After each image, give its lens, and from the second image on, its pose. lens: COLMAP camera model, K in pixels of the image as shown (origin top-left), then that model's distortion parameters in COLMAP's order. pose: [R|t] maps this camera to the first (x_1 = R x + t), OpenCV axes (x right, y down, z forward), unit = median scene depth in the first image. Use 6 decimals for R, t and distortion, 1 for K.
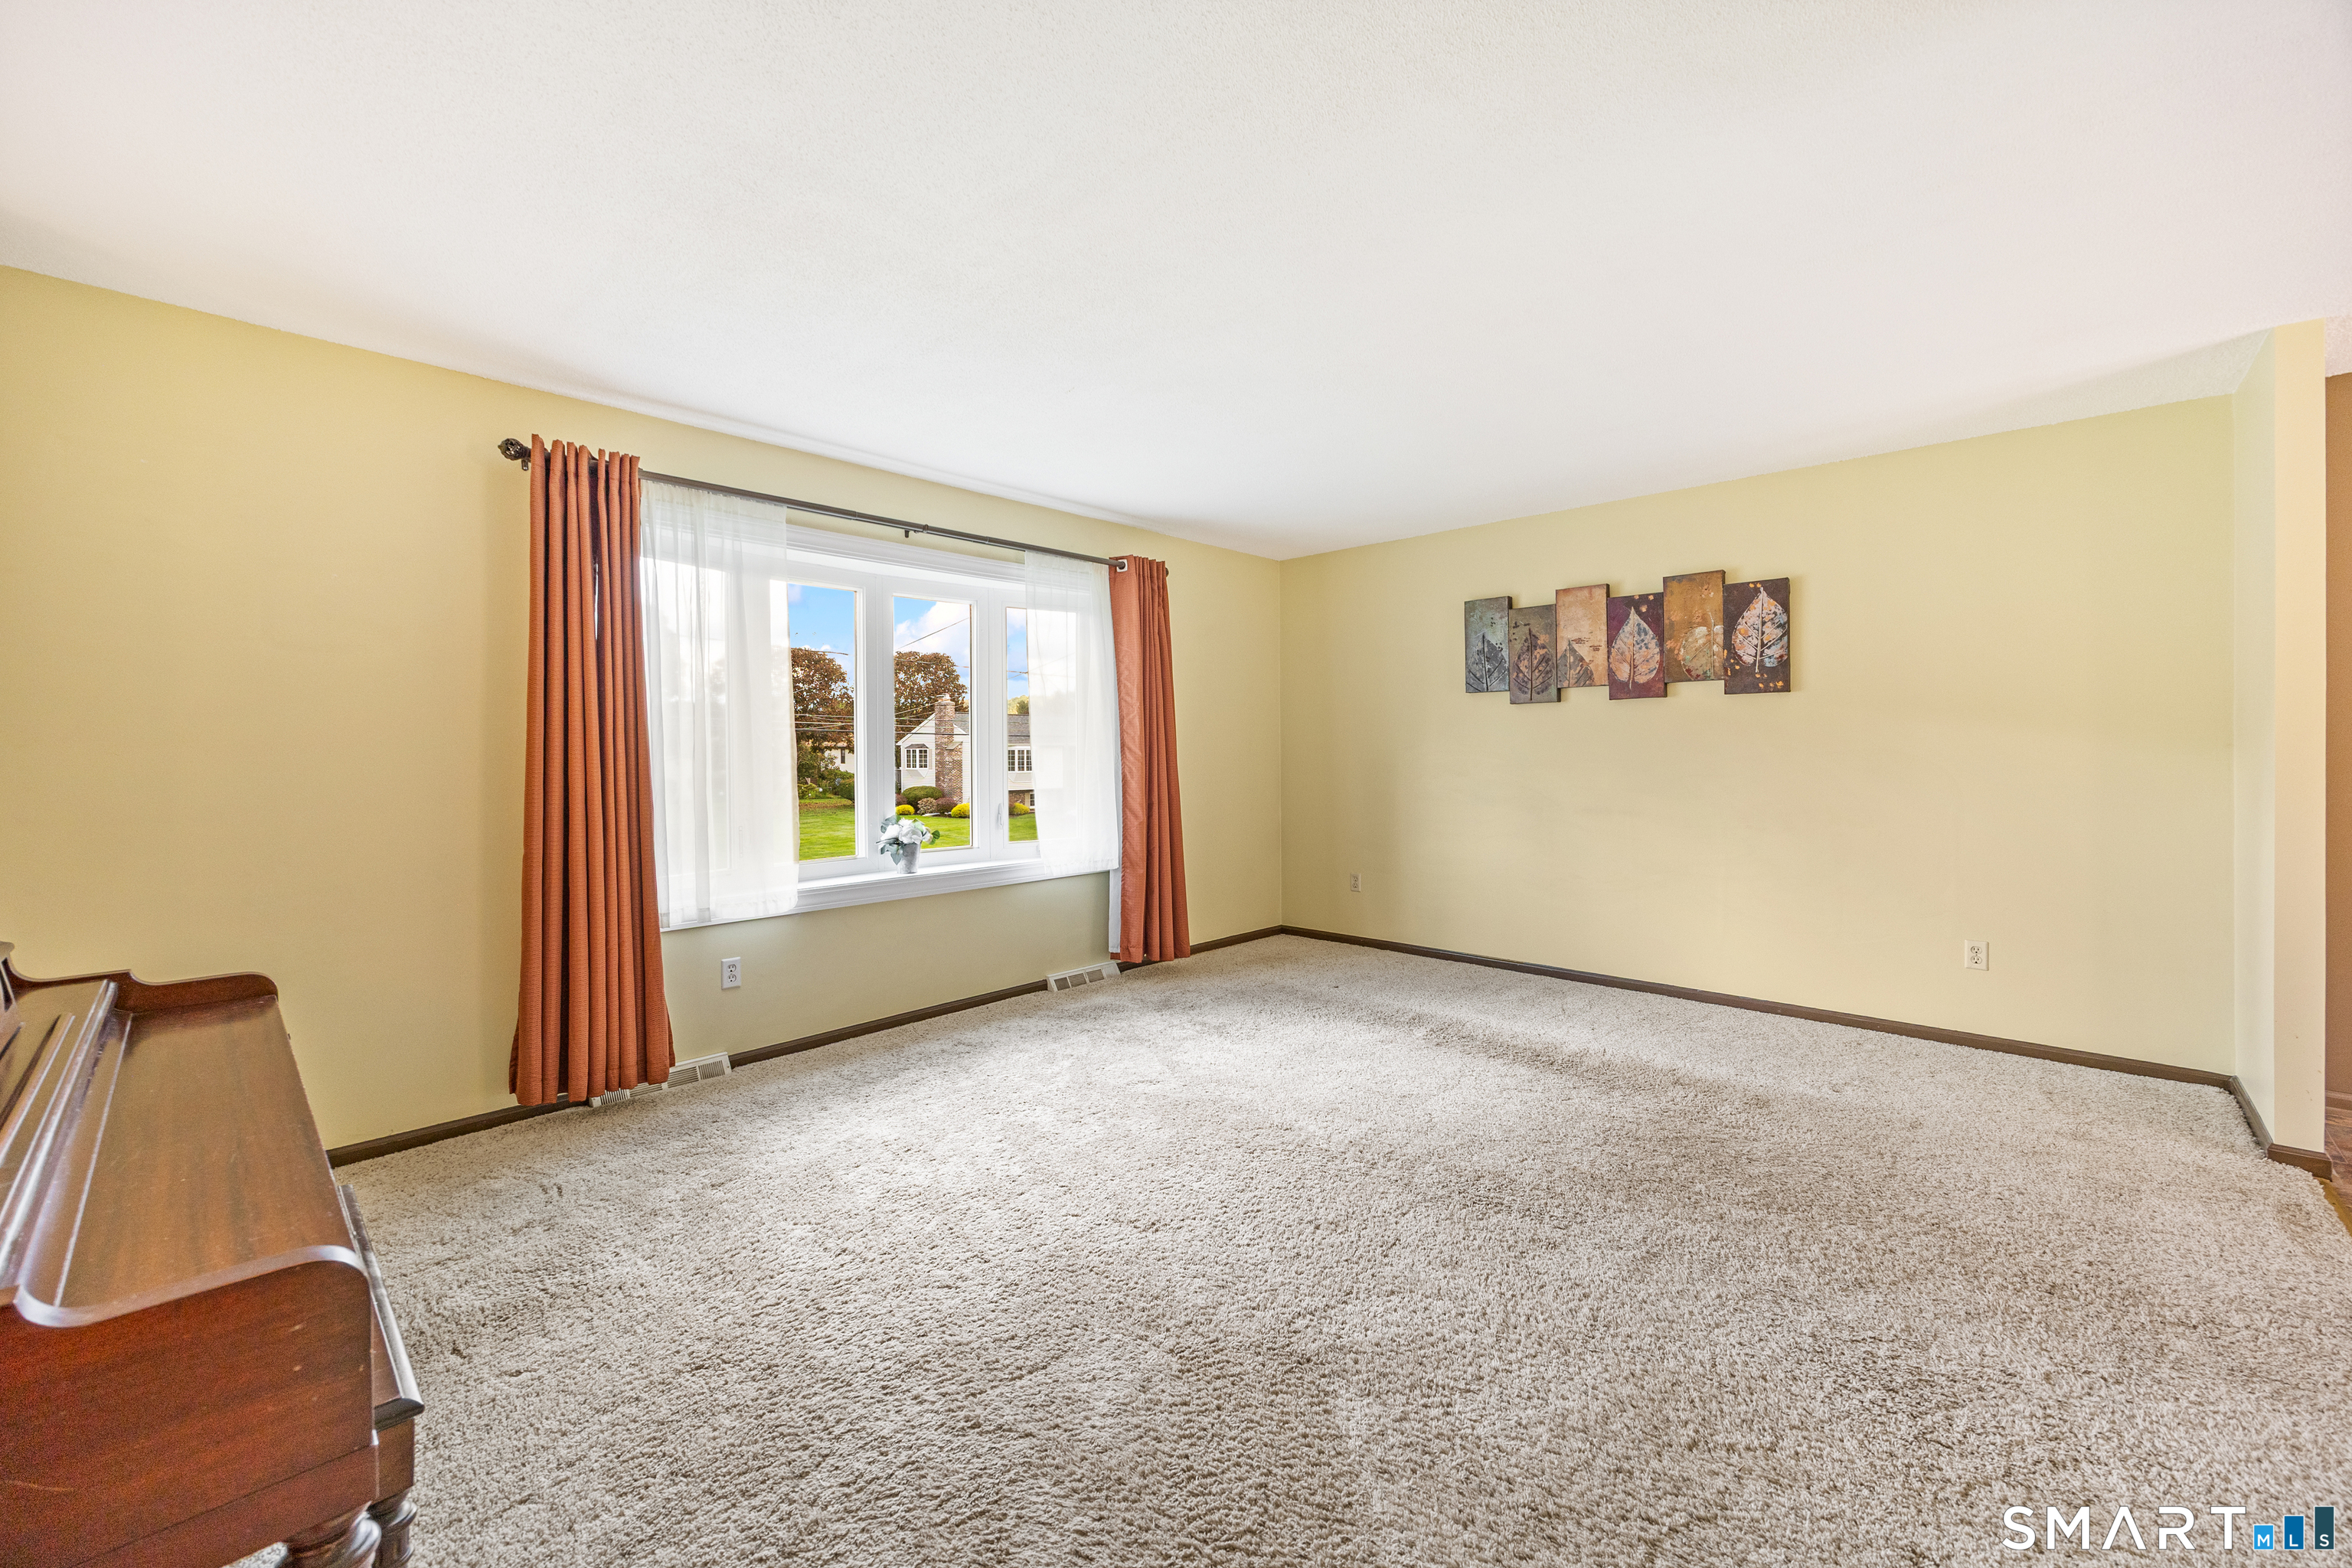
lens RADIAL K [[935.1, 0, 1172.9], [0, 935.1, 748.9], [0, 0, 1]] dist [-0.000803, 0.000108]
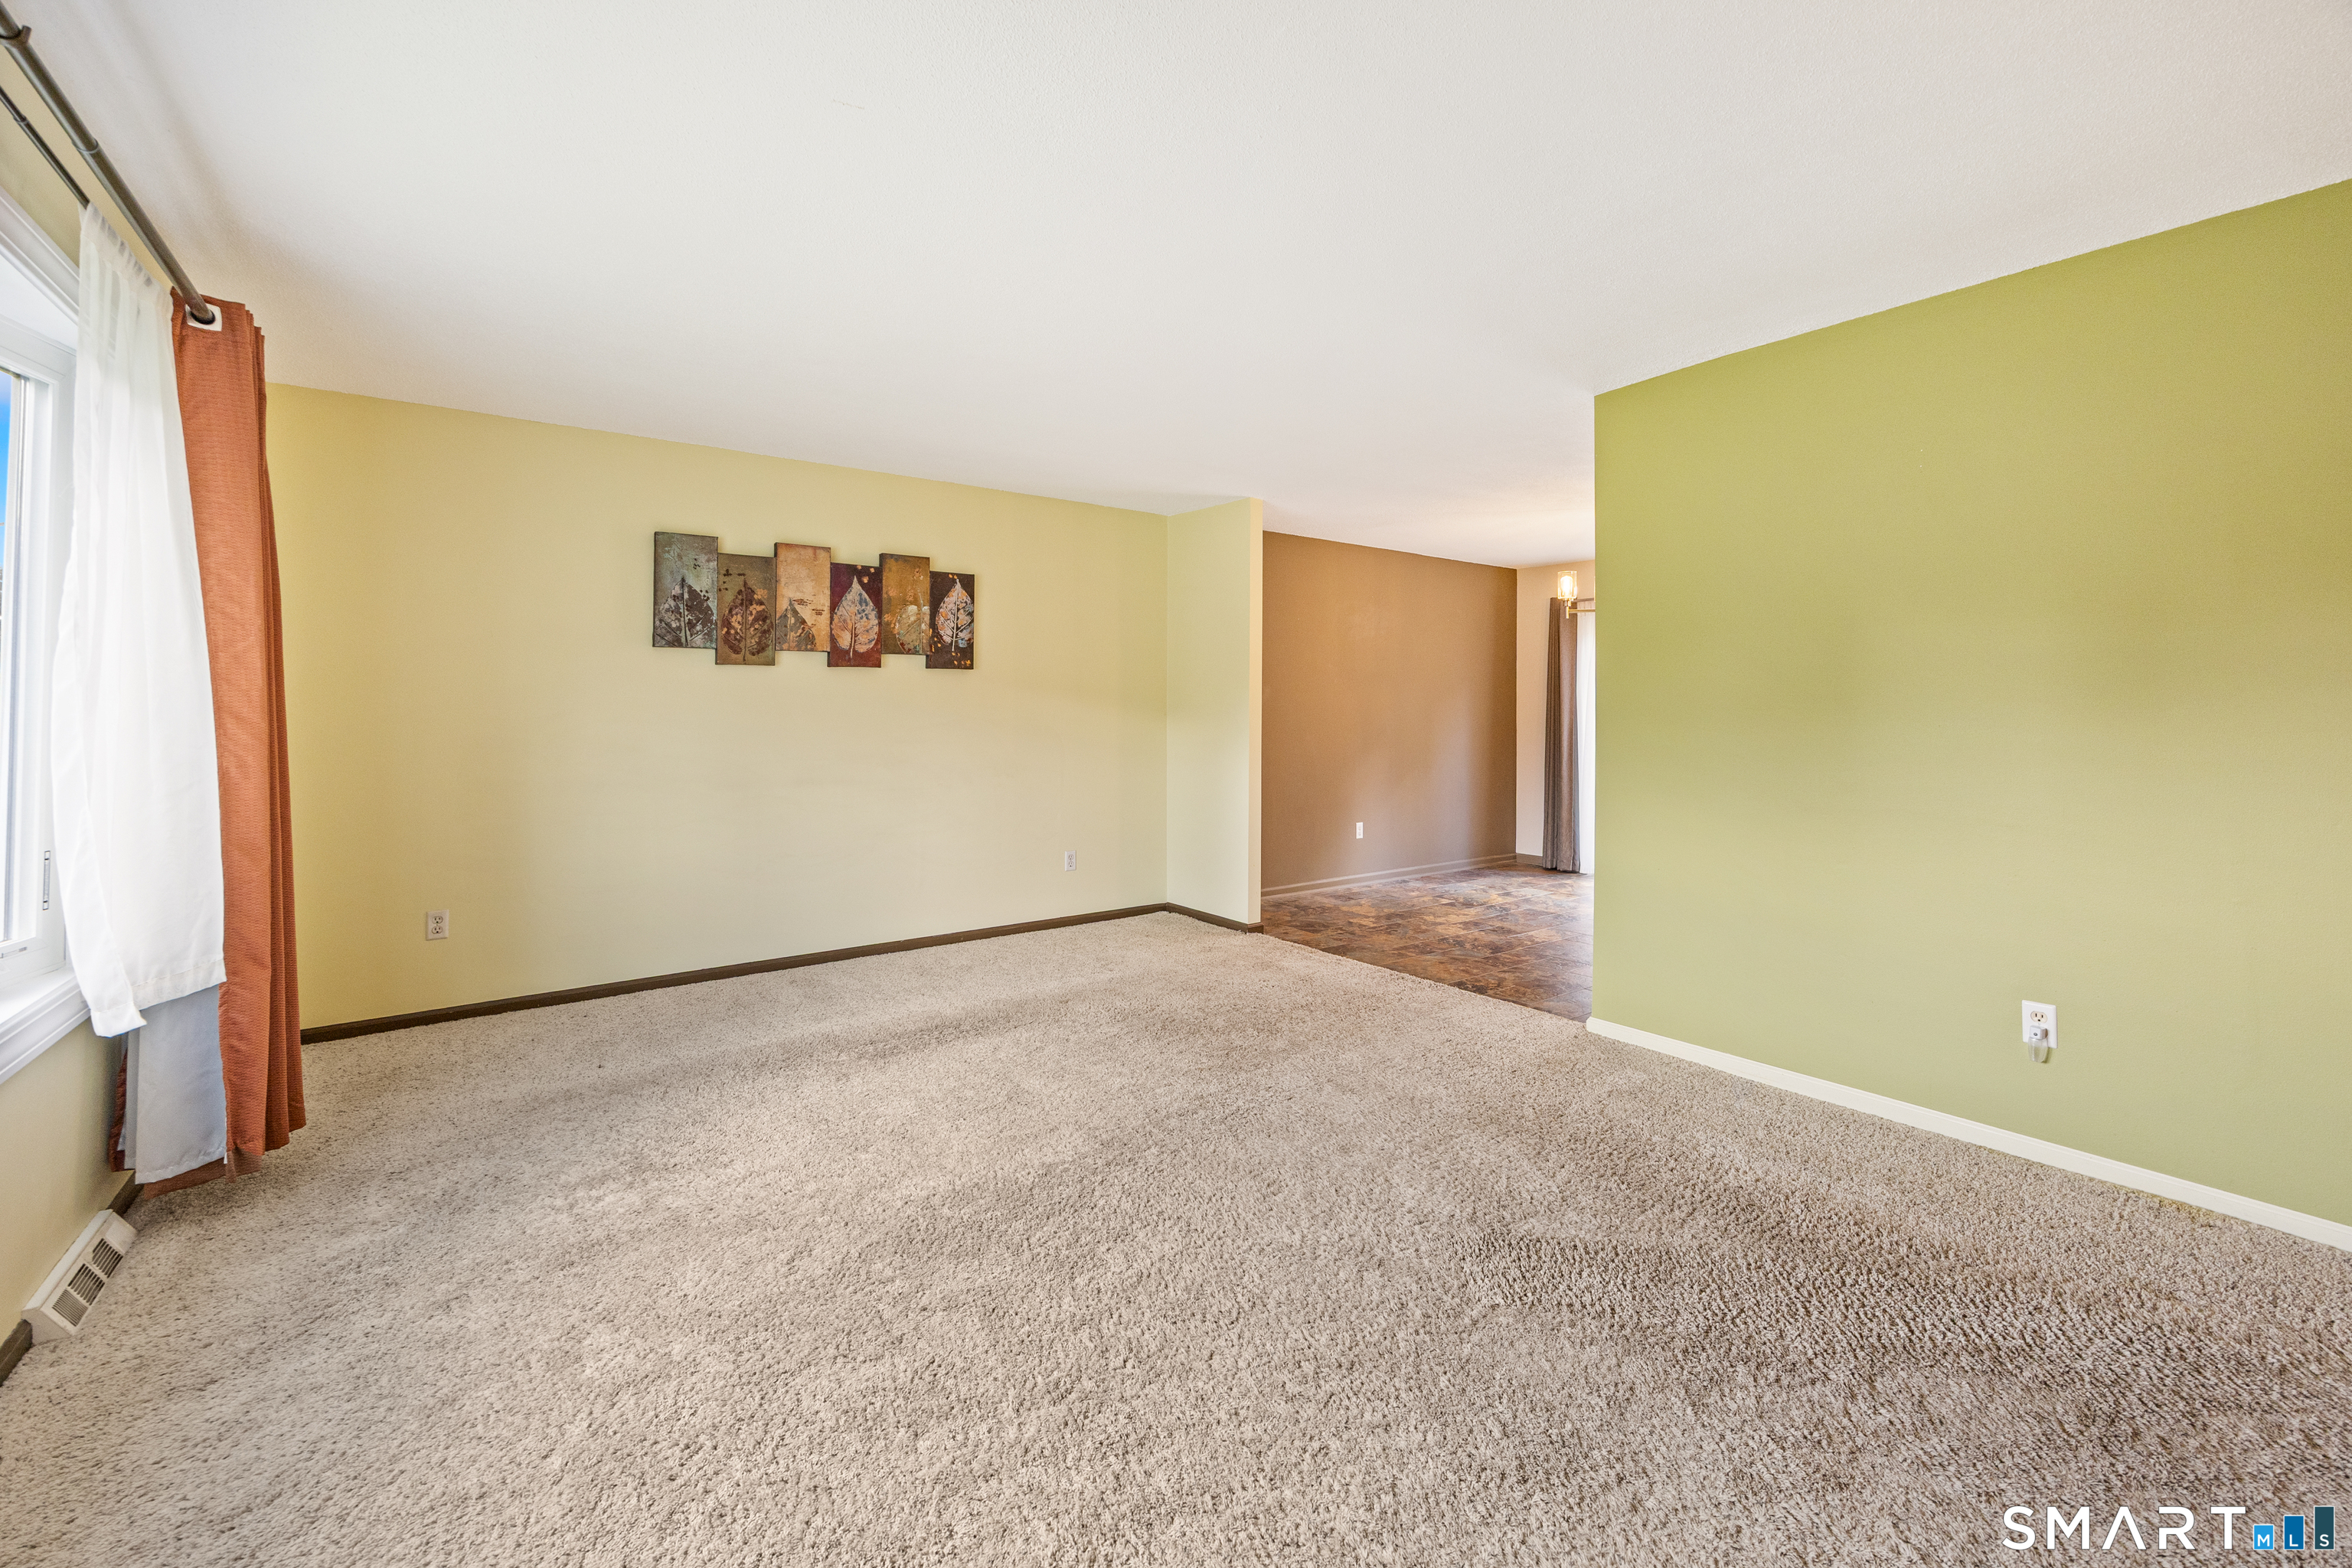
lens RADIAL K [[946.6, 0, 1170.6], [0, 946.6, 694.9], [0, 0, 1]] dist [-0.000286, 0.000464]
pose [[0.179737, 0.027358, 0.983334, -0.474407], [0.004974, 0.999575, -0.028719, 0.007692], [-0.983702, 0.010053, 0.179525, 0.511513]]
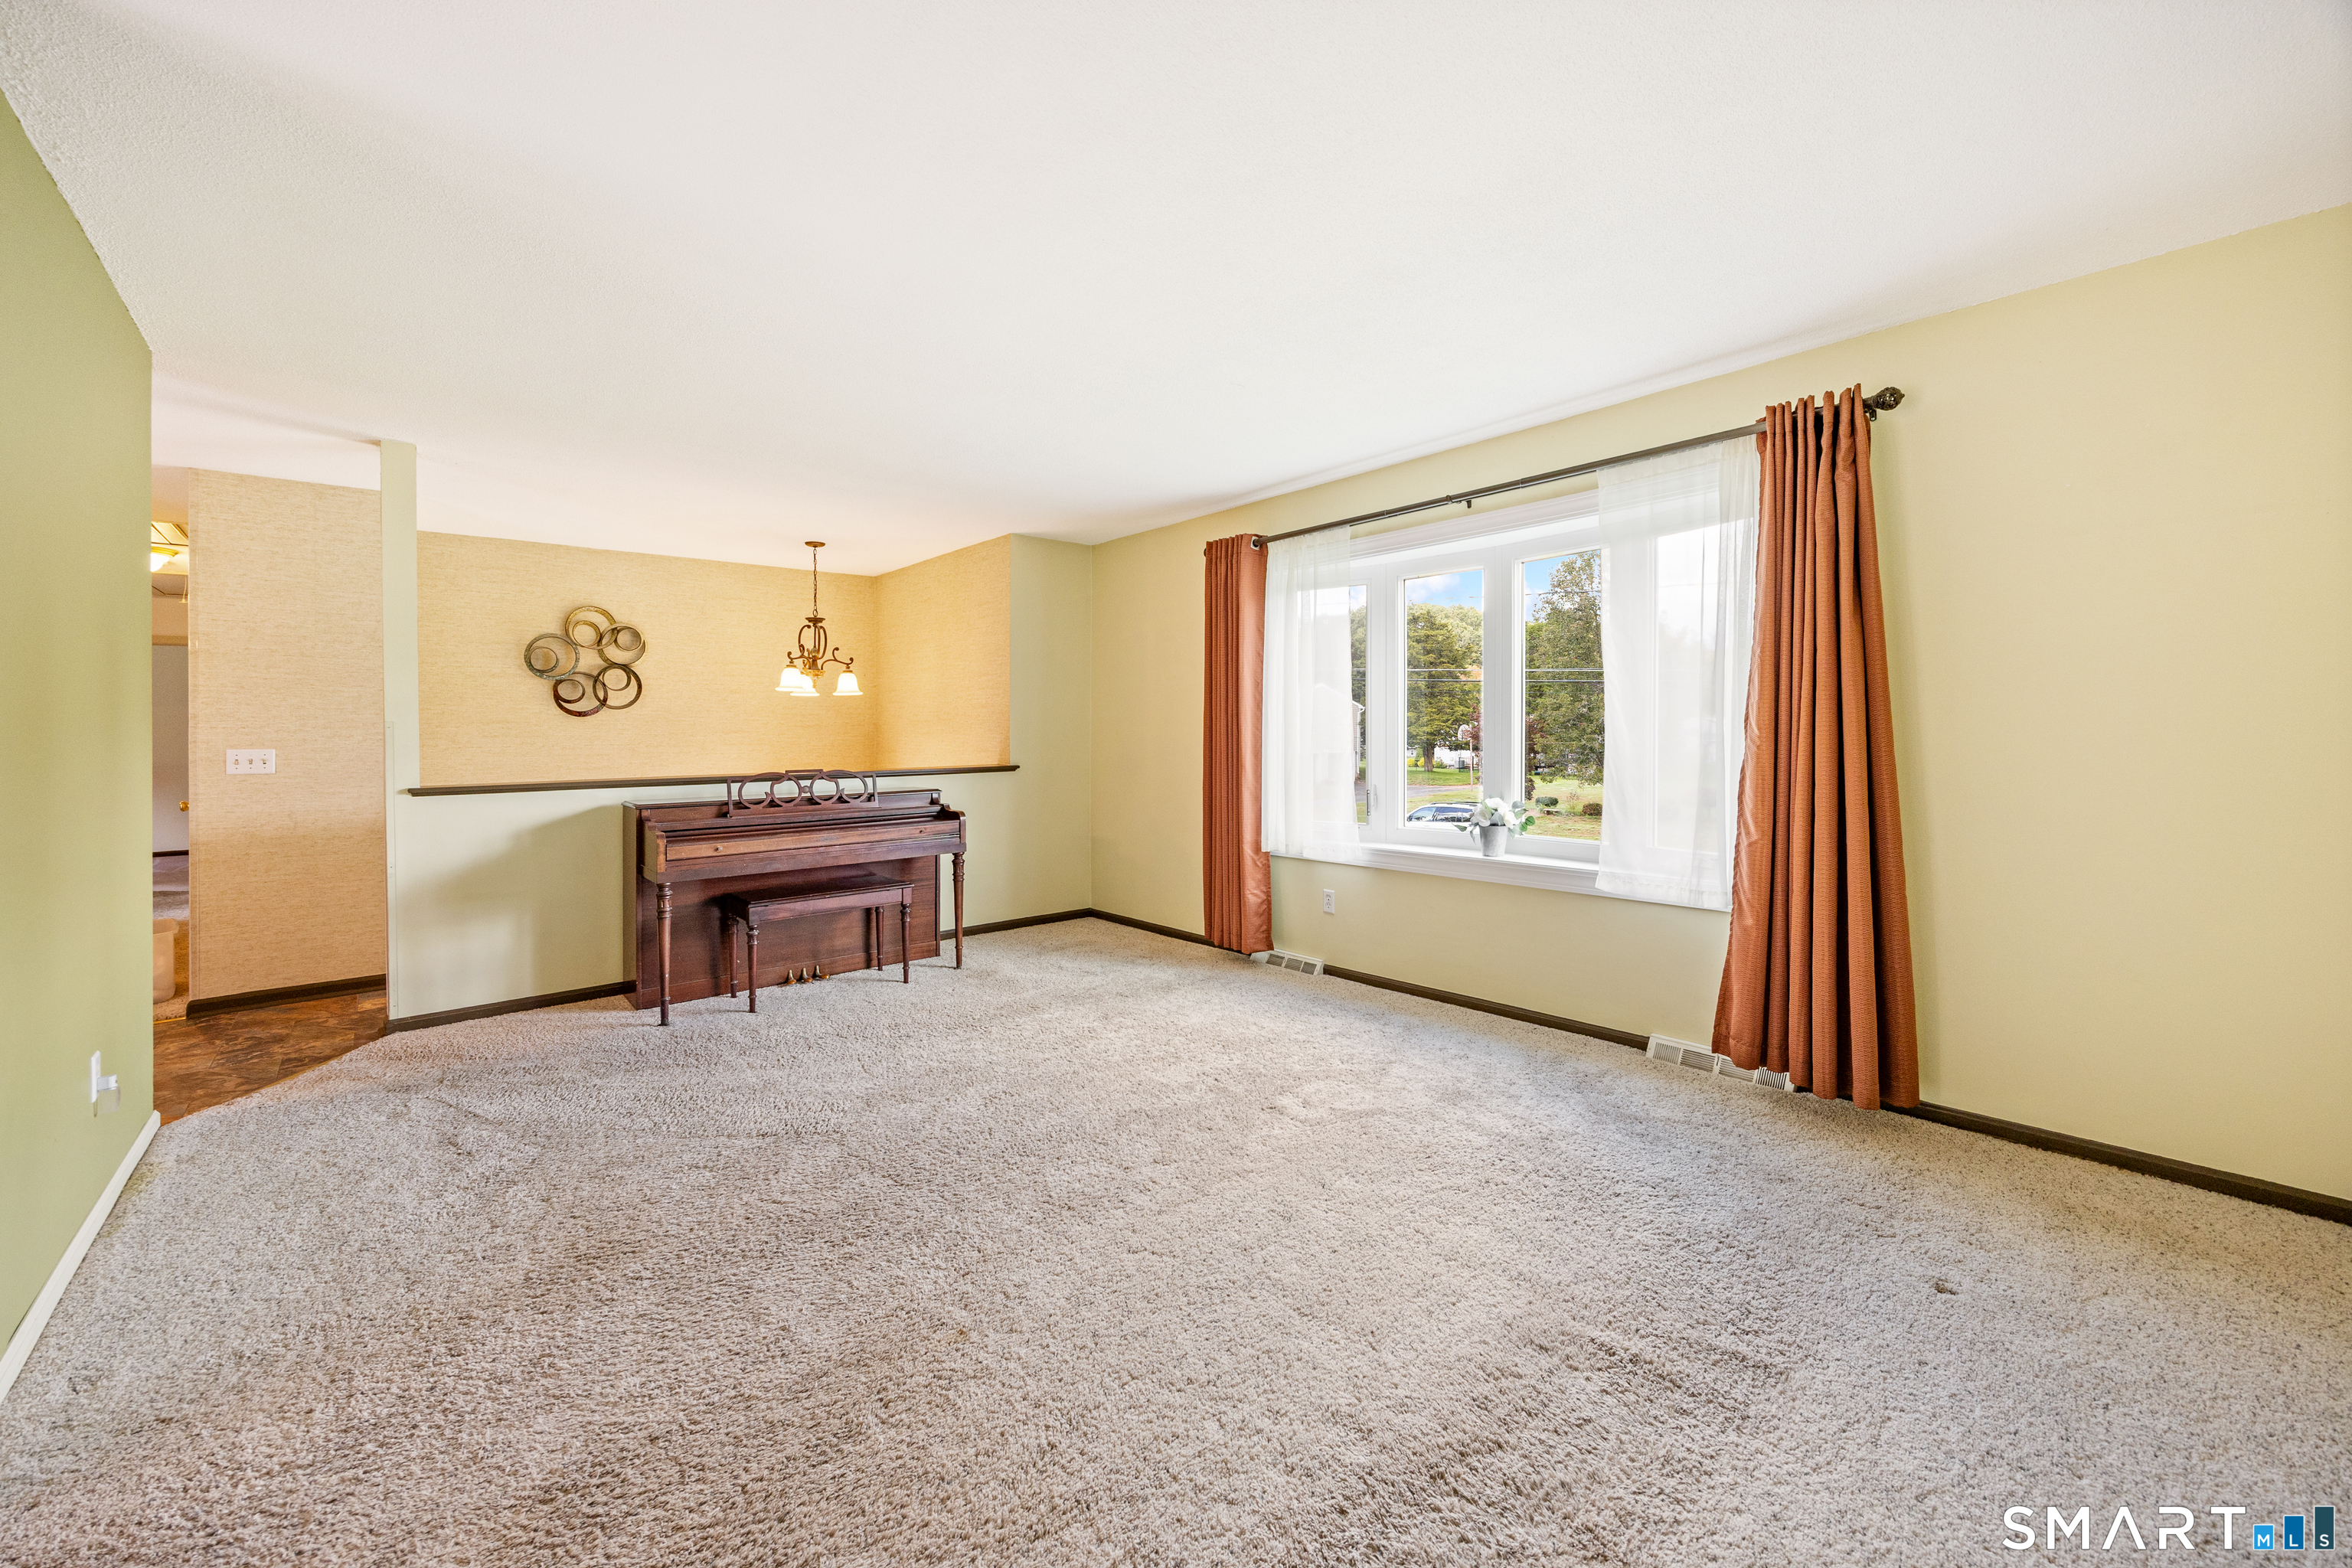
lens RADIAL K [[931.8, 0, 1173.8], [0, 931.8, 733.4], [0, 0, 1]] dist [0.000256, 0.000210]
pose [[-0.099673, 0.009651, -0.994973, 0.686924], [0.009526, 0.999916, 0.008745, -0.003884], [0.994975, -0.008607, -0.099757, 0.765281]]
